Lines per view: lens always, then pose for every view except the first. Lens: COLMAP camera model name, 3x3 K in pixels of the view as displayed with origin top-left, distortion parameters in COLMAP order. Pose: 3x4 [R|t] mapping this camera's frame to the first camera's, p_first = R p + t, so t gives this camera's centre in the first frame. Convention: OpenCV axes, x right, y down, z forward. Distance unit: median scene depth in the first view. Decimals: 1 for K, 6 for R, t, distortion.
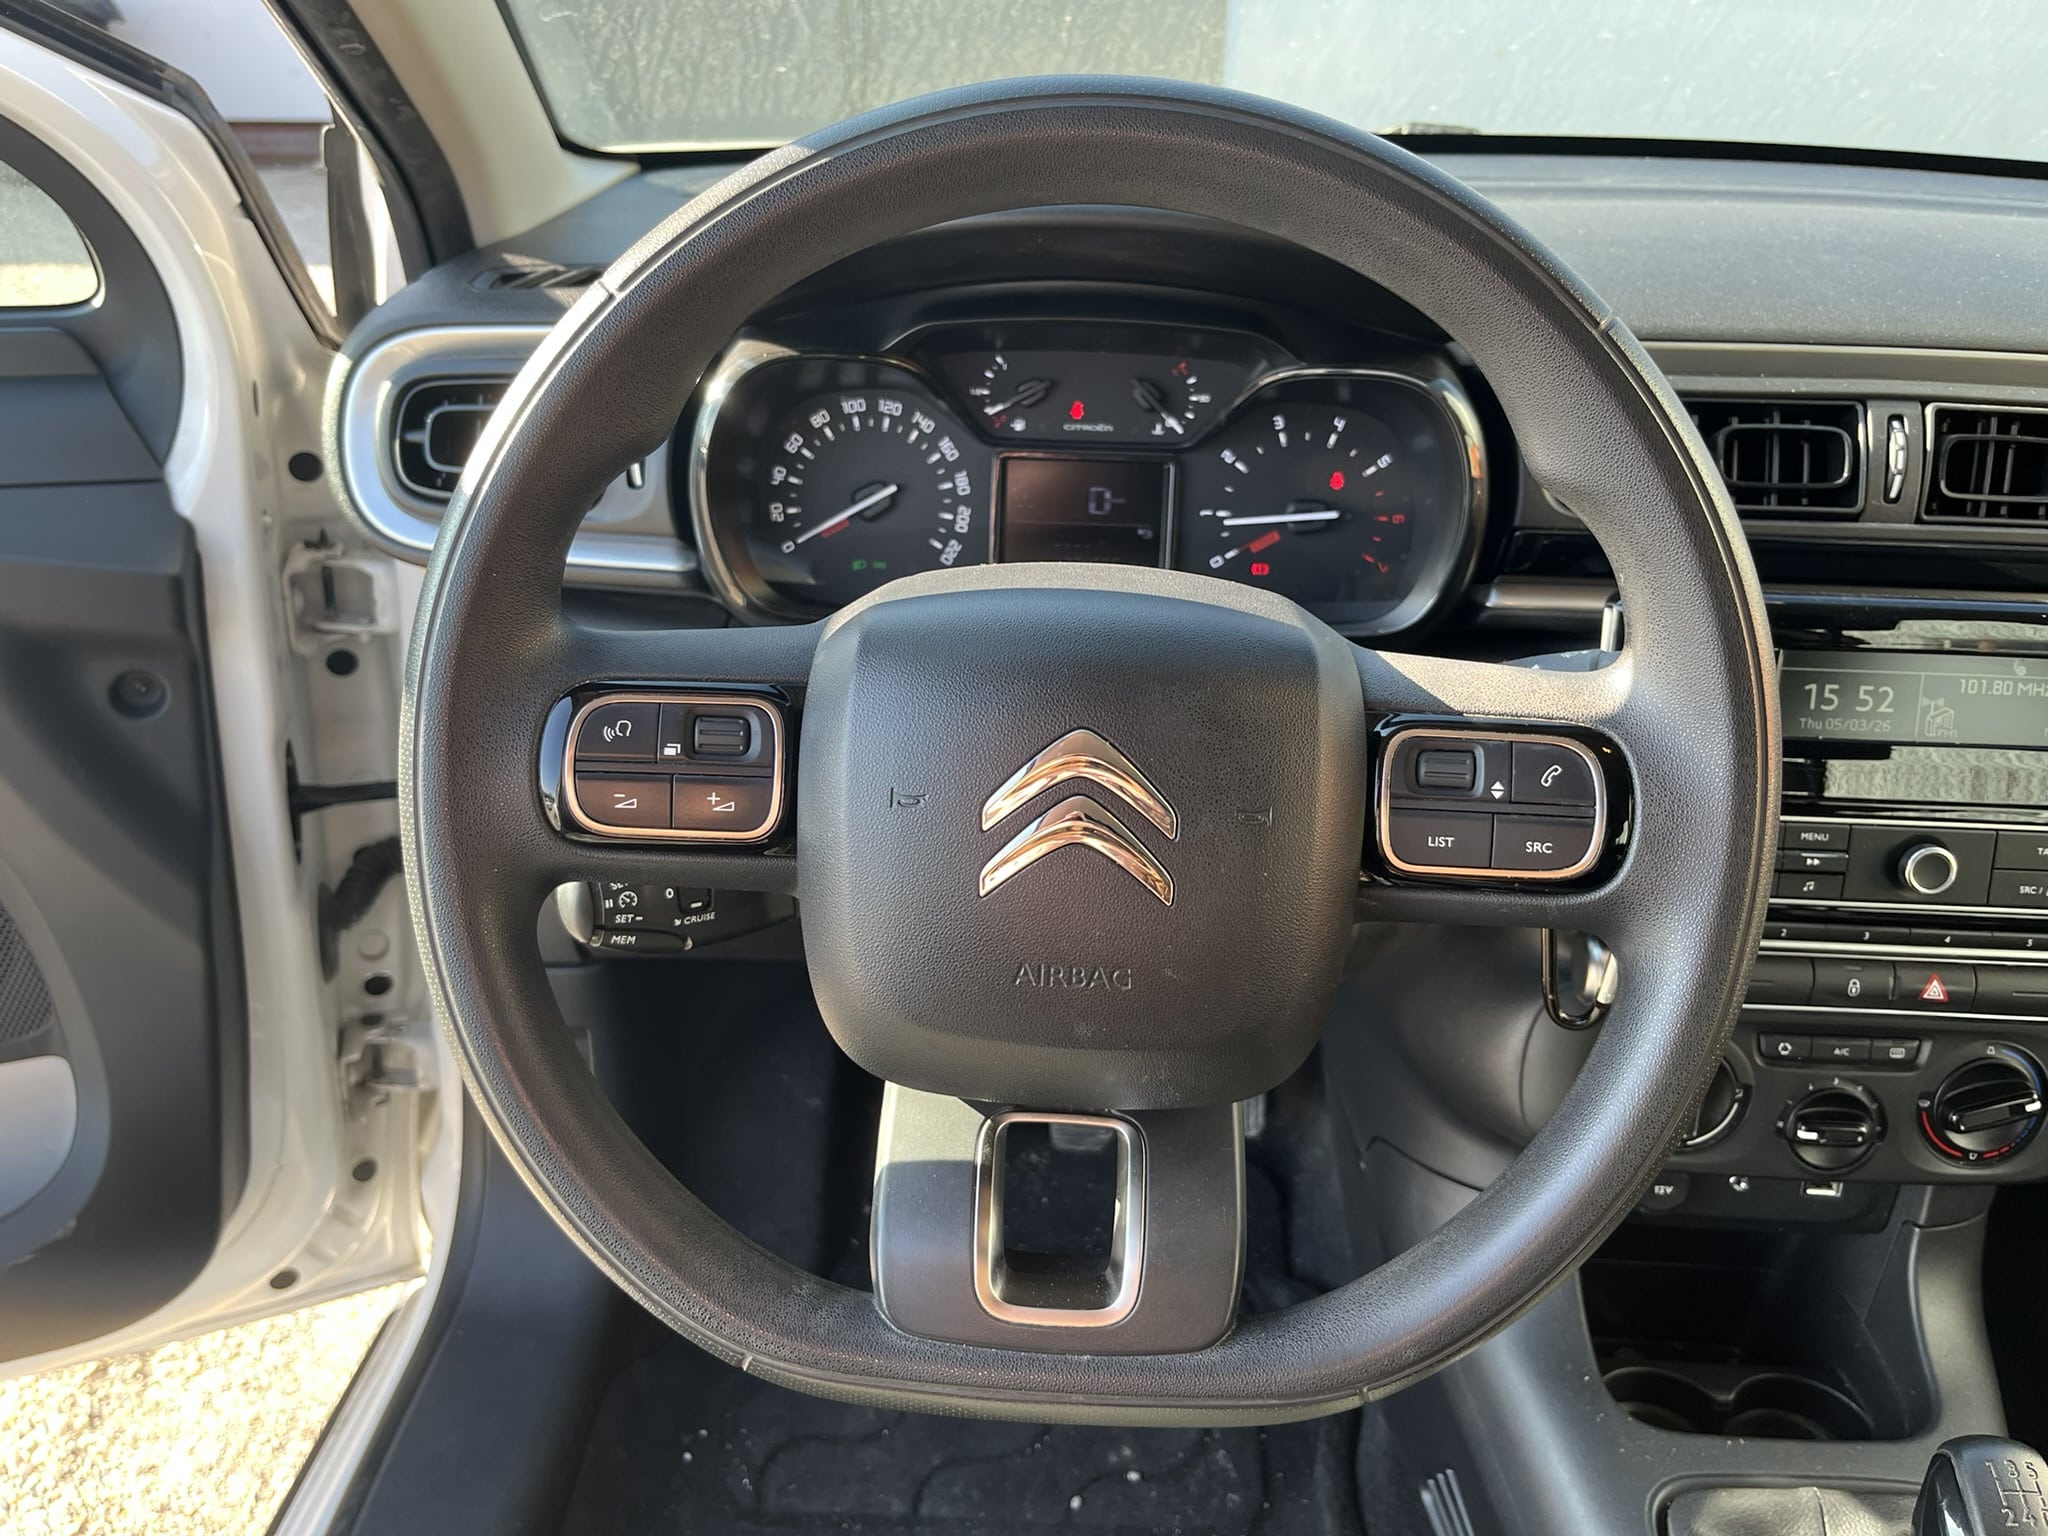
lens RADIAL K [[1588.6, 0, 1013.6], [0, 1588.6, 791.6], [0, 0, 1]] dist [0.059754, -0.091609]
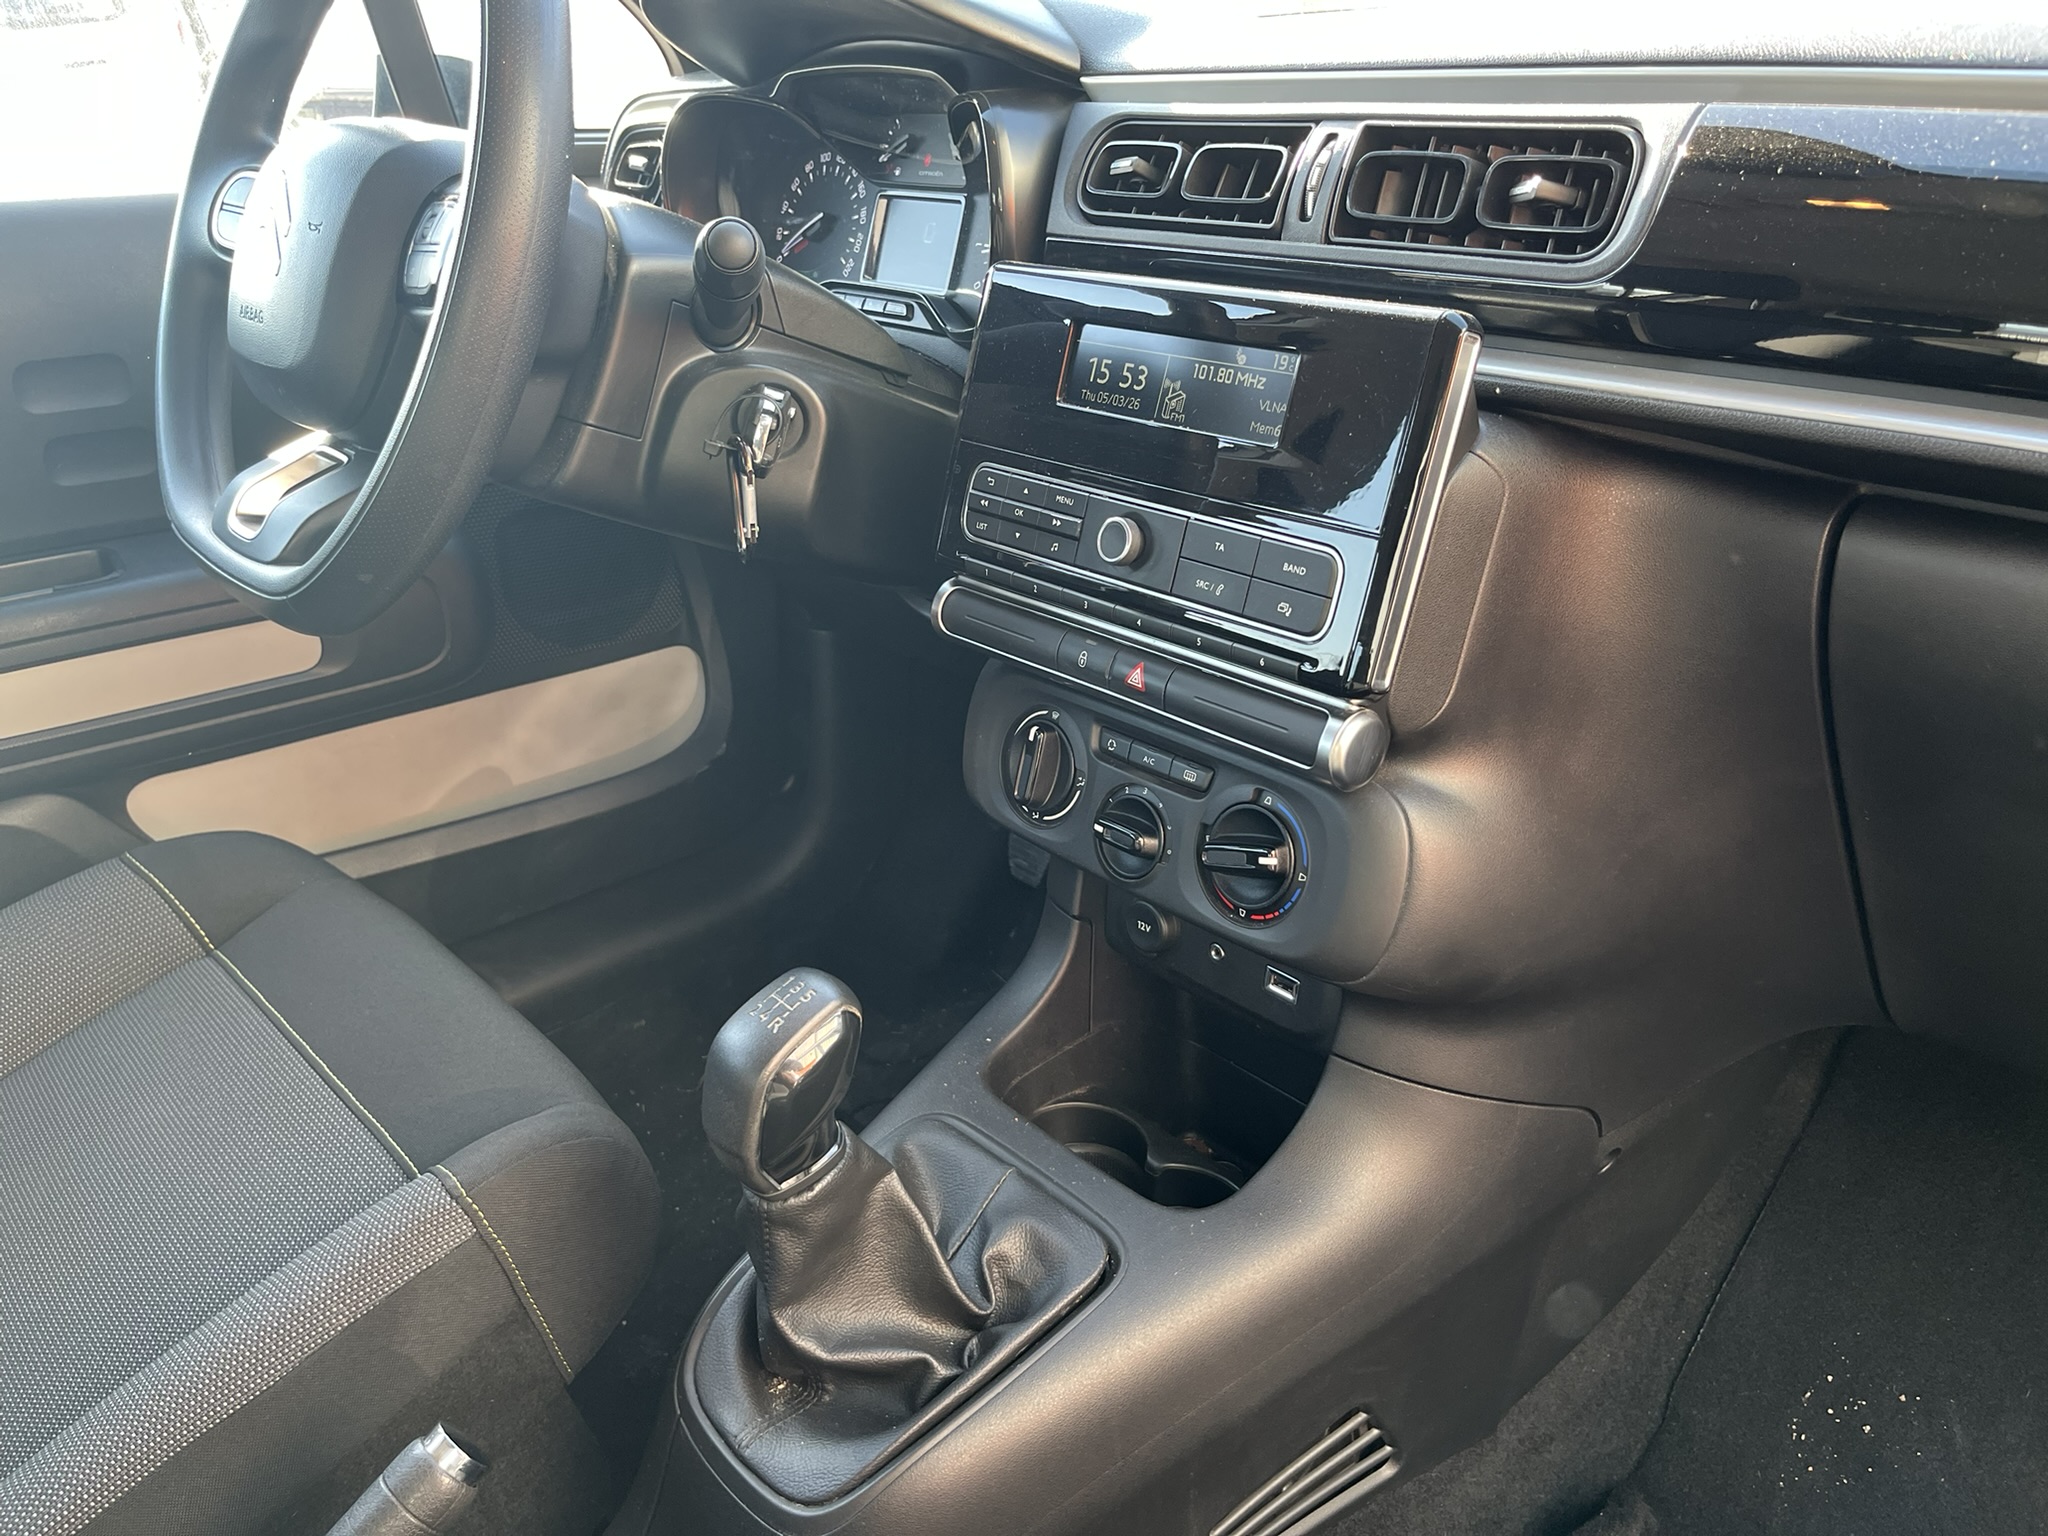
lens RADIAL K [[1588.6, 0, 1020.2], [0, 1588.6, 759.7], [0, 0, 1]] dist [0.059754, -0.091609]
pose [[0.689680, 0.258181, -0.676524, 1.163149], [-0.308992, 0.949878, 0.047500, 0.142094], [0.654878, 0.176281, 0.734887, 0.212318]]
